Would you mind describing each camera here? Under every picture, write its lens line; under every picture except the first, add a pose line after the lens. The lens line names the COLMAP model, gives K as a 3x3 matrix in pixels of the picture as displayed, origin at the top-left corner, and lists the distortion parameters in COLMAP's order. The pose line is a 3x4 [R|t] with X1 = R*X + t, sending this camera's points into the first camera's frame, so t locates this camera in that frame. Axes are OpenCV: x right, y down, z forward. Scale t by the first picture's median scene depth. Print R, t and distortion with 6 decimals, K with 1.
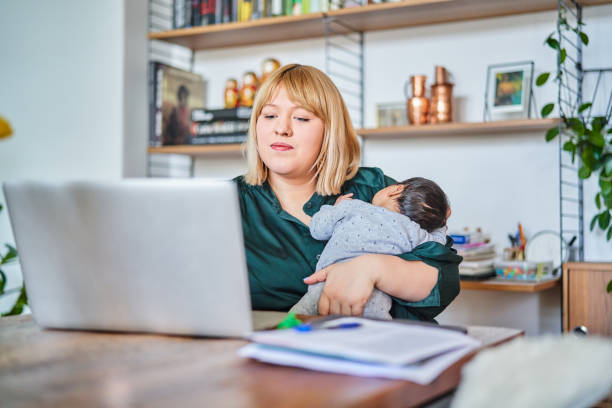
lens RADIAL K [[855.1, 0, 306.0], [0, 855.1, 204.0], [0, 0, 1]] dist [-0.044319, 0.108777]
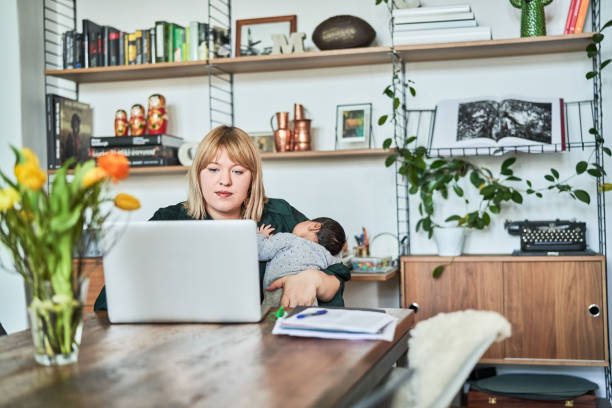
lens RADIAL K [[855.1, 0, 306.0], [0, 855.1, 204.0], [0, 0, 1]] dist [-0.044319, 0.108777]
pose [[0.967782, -0.026397, 0.250401, -0.159693], [0.021788, 0.999539, 0.021159, -0.041988], [-0.250844, -0.015021, 0.967911, -0.241016]]
